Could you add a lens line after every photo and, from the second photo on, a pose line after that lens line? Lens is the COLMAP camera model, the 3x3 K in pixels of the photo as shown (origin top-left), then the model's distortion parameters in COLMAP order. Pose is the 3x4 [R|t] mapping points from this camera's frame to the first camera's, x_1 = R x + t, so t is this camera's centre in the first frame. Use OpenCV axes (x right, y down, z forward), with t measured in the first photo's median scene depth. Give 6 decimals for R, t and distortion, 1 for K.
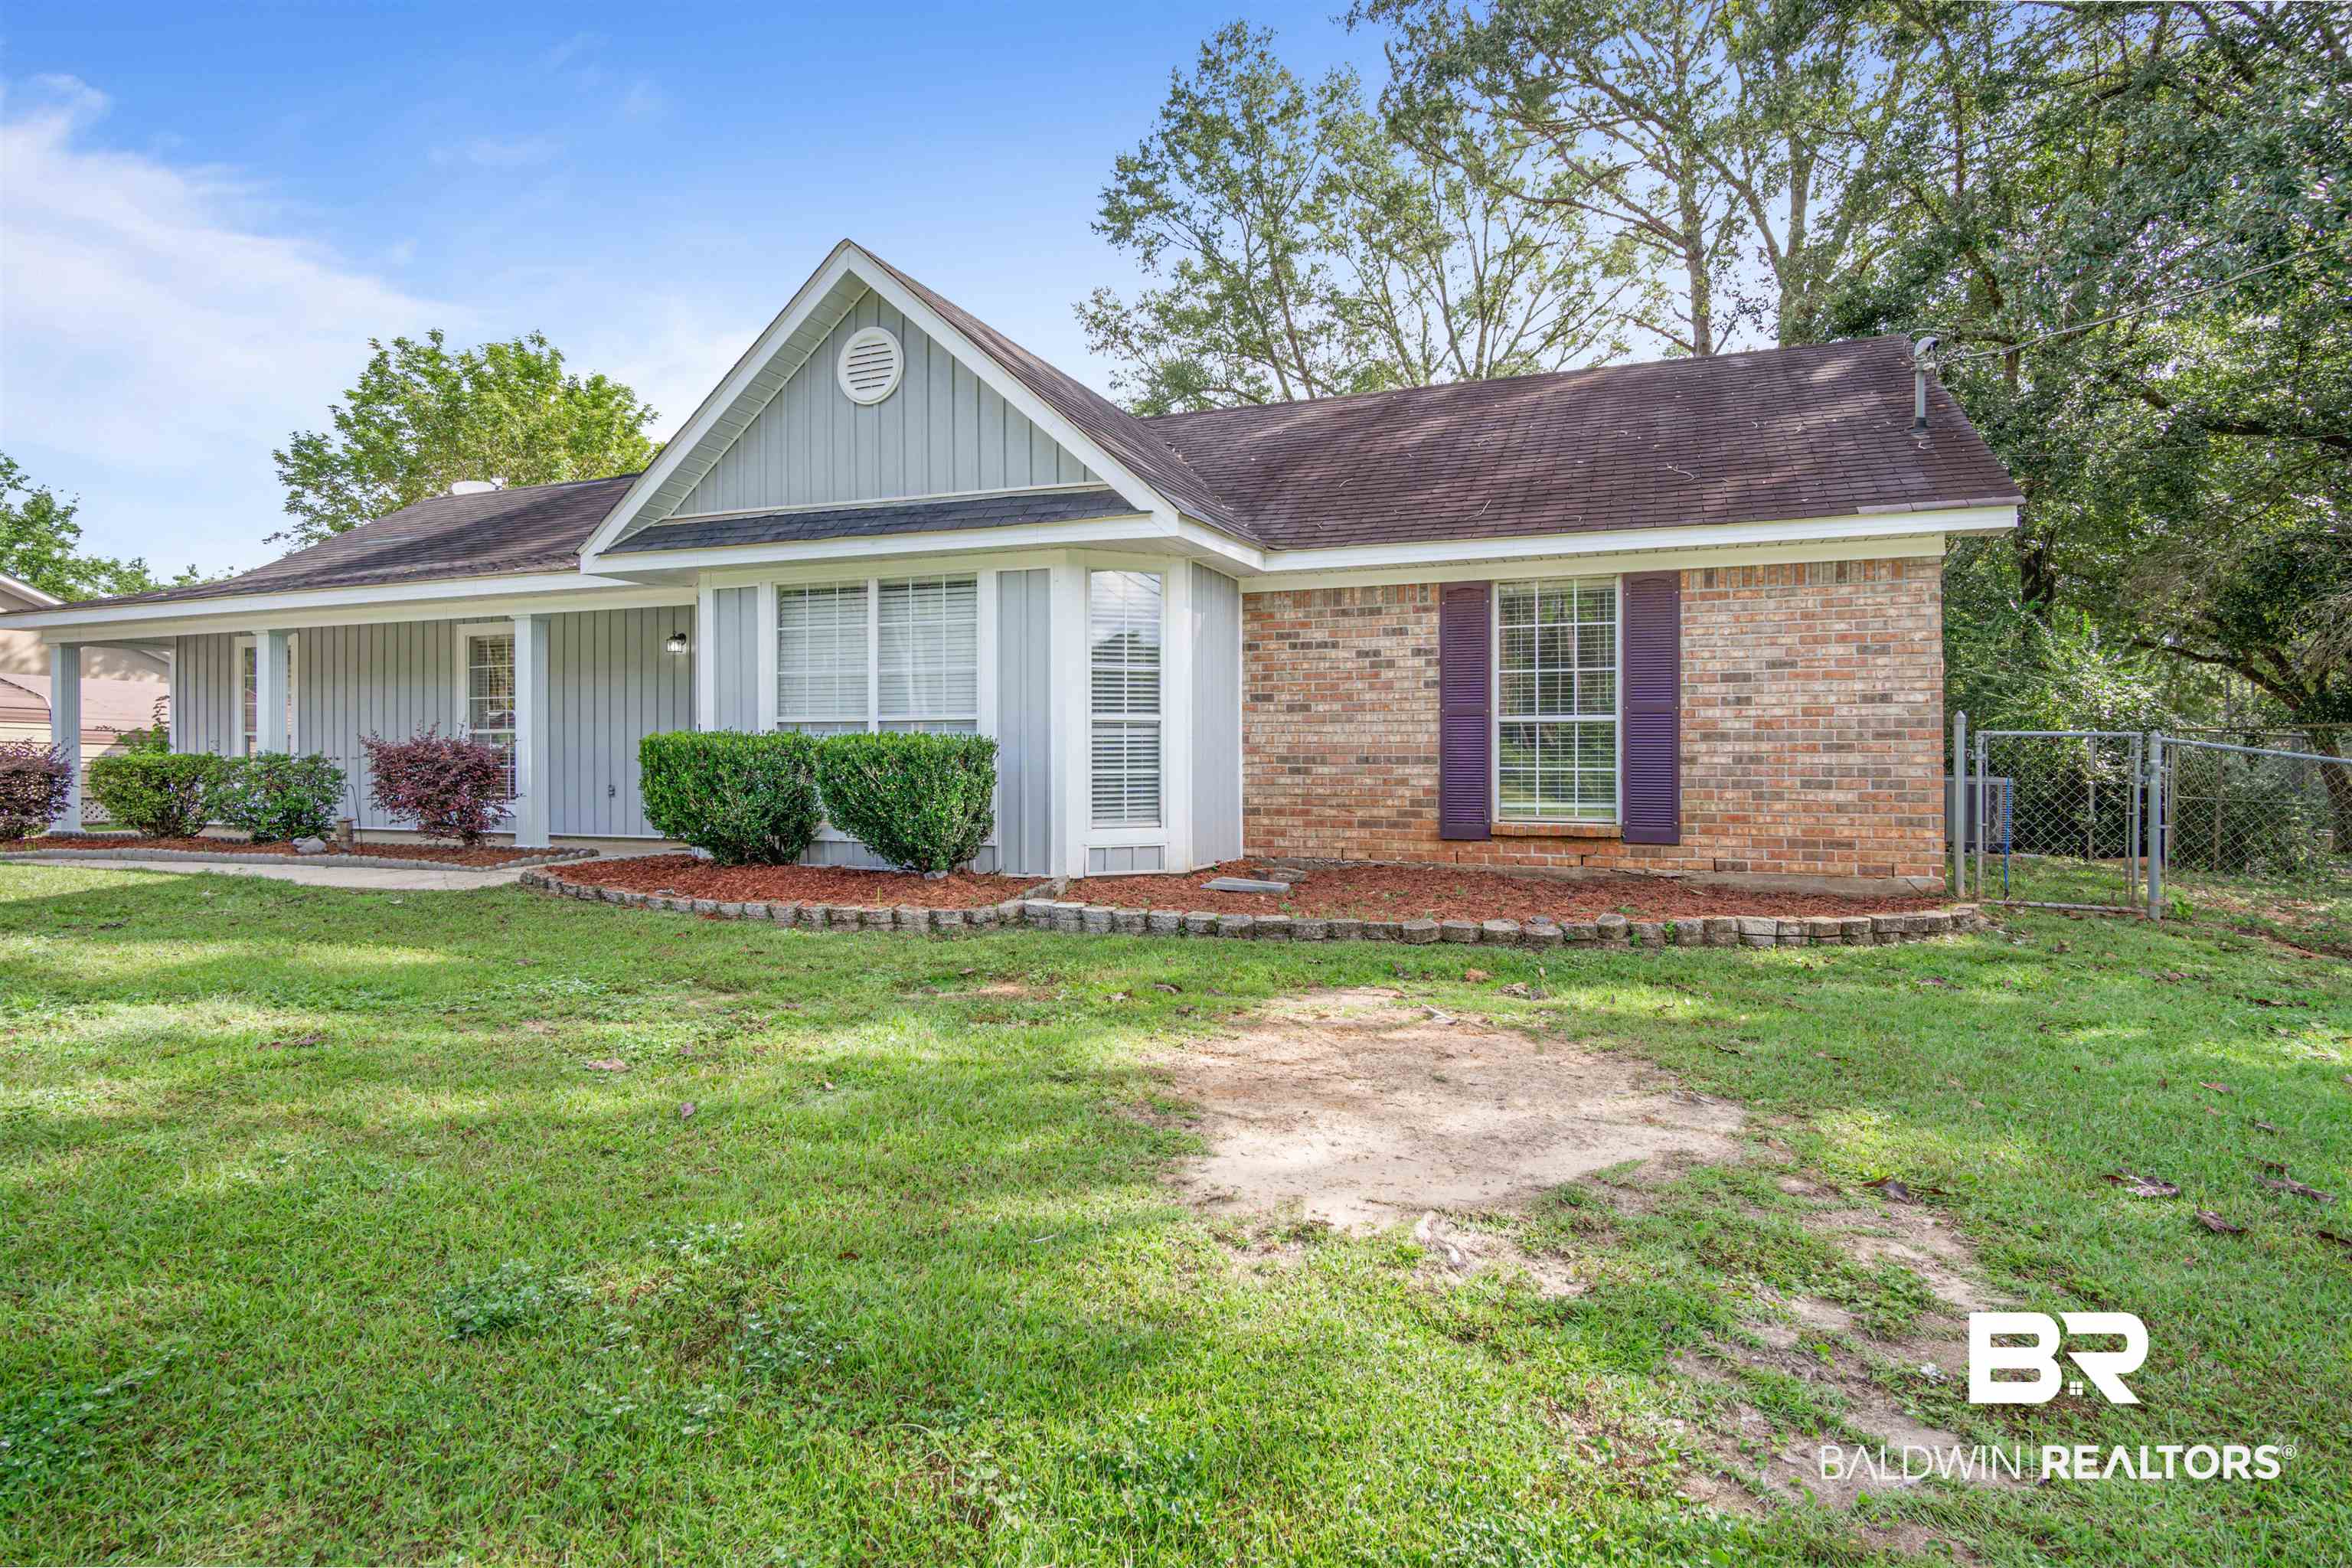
lens RADIAL K [[1258.3, 0, 1176.0], [0, 1258.3, 779.6], [0, 0, 1]] dist [-0.009967, 0.004599]
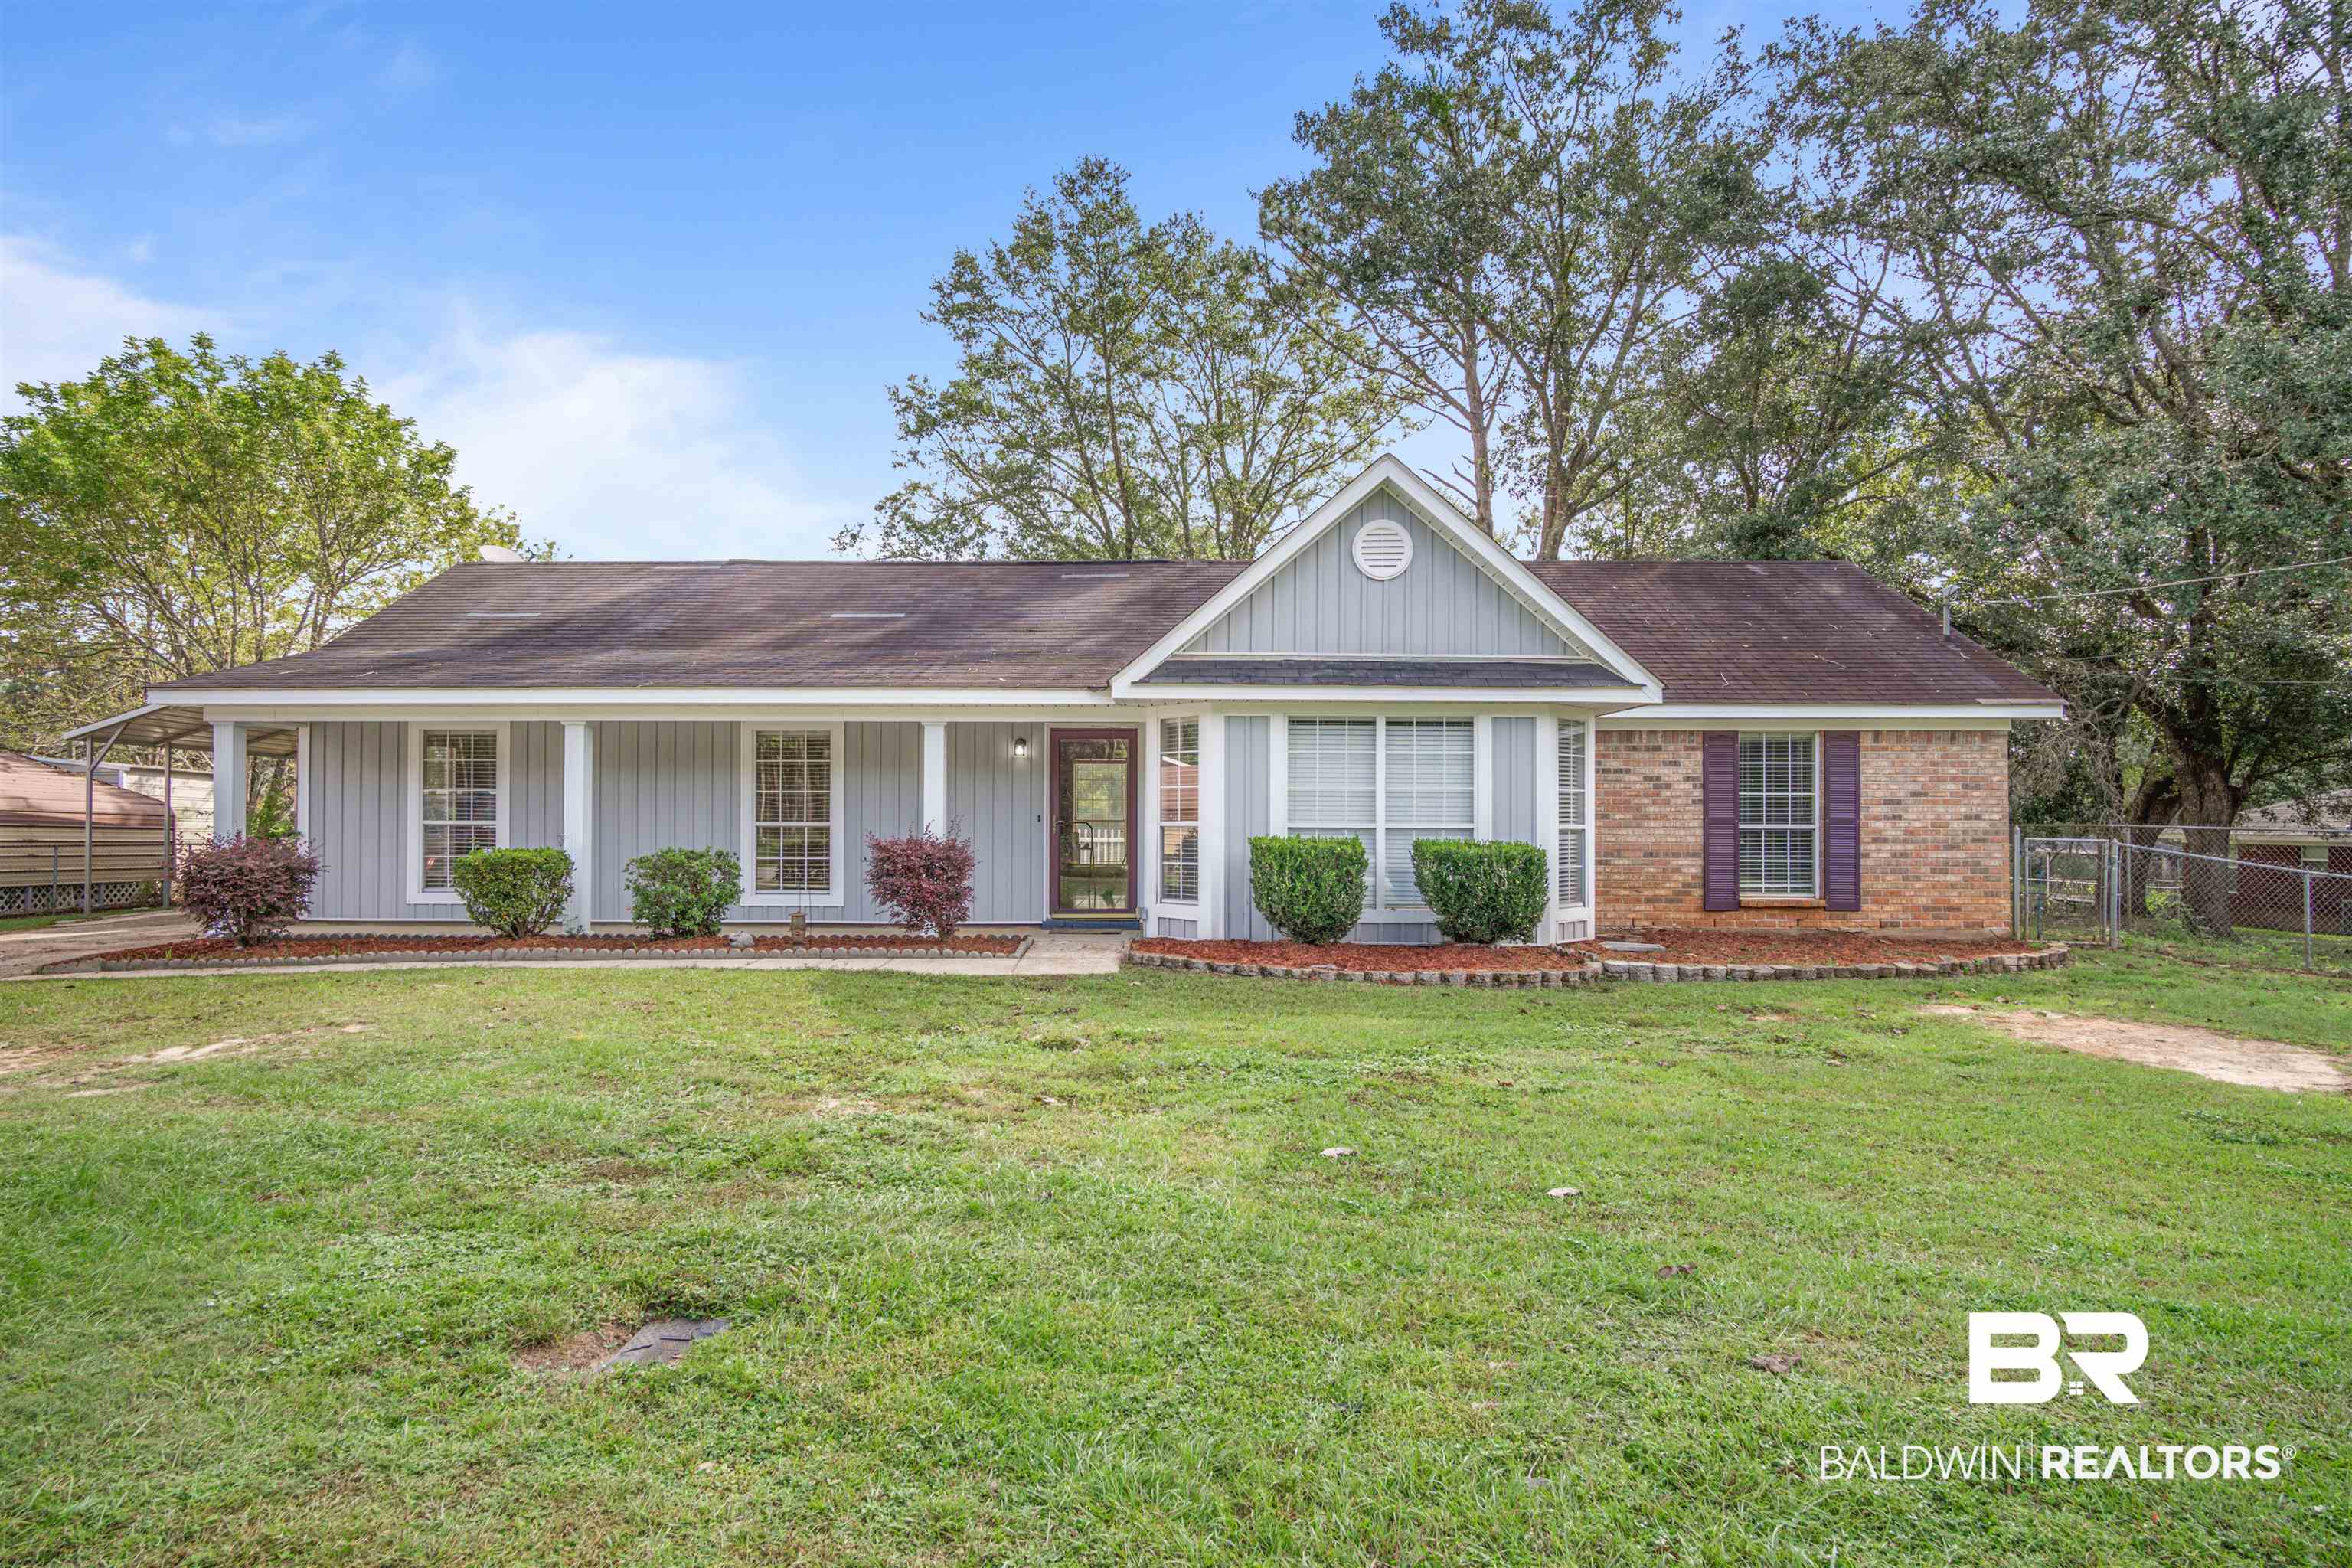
lens RADIAL K [[1258.3, 0, 1189.9], [0, 1258.3, 836.1], [0, 0, 1]] dist [-0.009967, 0.004599]
pose [[0.929892, 0.000173, 0.367833, -0.901546], [0.002984, 0.999963, -0.008013, -0.028765], [-0.367821, 0.008549, 0.929857, -0.112859]]
